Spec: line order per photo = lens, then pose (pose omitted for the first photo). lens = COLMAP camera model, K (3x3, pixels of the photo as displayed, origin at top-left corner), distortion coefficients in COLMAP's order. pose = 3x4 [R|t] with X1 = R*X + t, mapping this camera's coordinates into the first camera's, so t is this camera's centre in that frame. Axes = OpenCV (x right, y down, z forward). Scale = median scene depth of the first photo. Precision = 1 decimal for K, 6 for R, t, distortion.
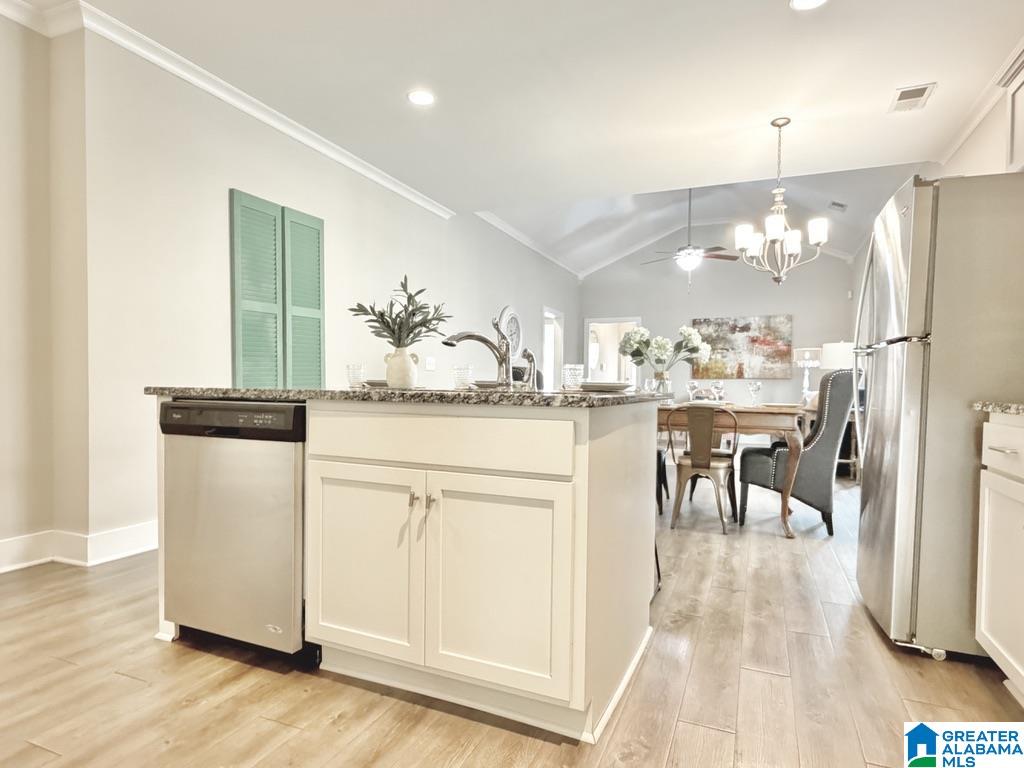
lens RADIAL K [[593.2, 0, 506.8], [0, 593.2, 396.7], [0, 0, 1]] dist [0.001503, -0.000512]
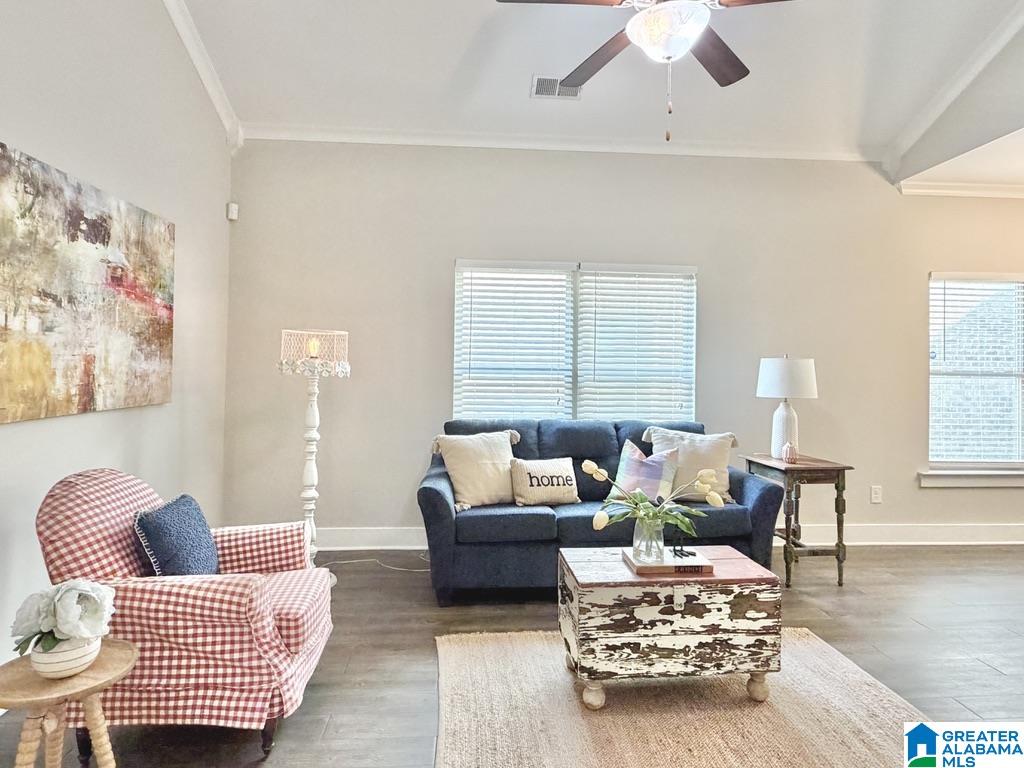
lens RADIAL K [[599.8, 0, 507.6], [0, 599.8, 361.0], [0, 0, 1]] dist [0.000008, 0.000362]
pose [[-0.457095, -0.003781, 0.889410, 0.067184], [0.002889, 0.999979, 0.005736, -0.055355], [-0.889413, 0.005192, -0.457074, 0.955109]]
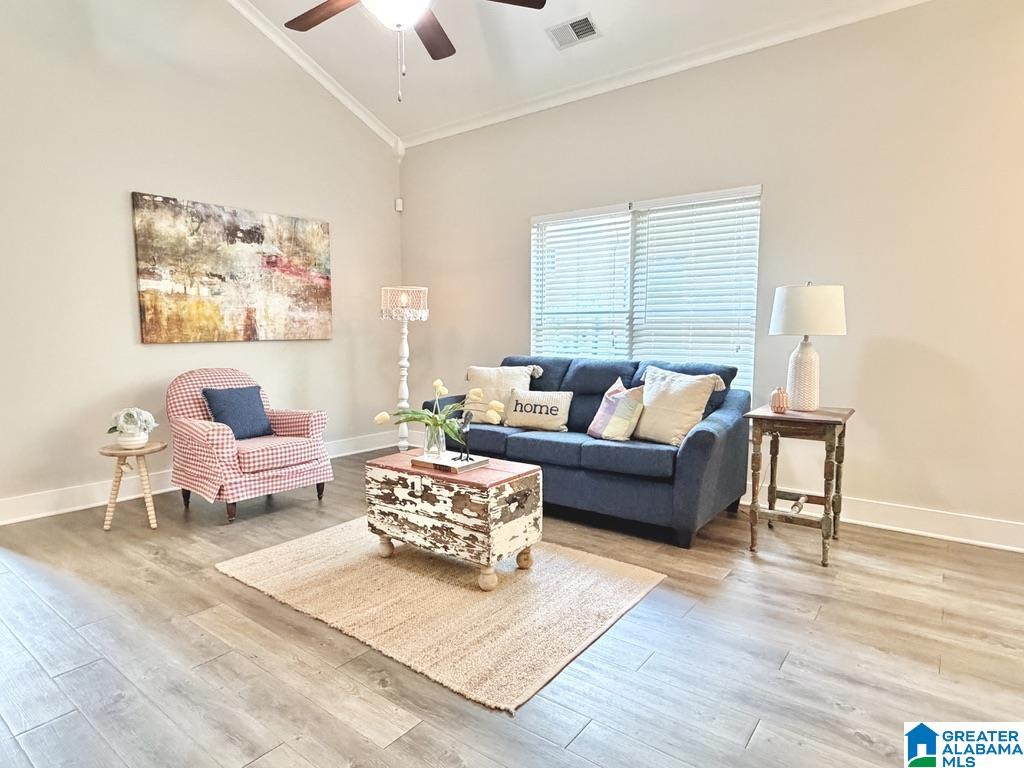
lens RADIAL K [[576.7, 0, 508.9], [0, 576.7, 385.1], [0, 0, 1]] dist [-0.002192, 0.000245]
pose [[0.247381, -0.102329, 0.963500, -0.005142], [0.024864, 0.994750, 0.099264, -0.036314], [-0.968599, -0.000599, 0.248626, 0.684382]]
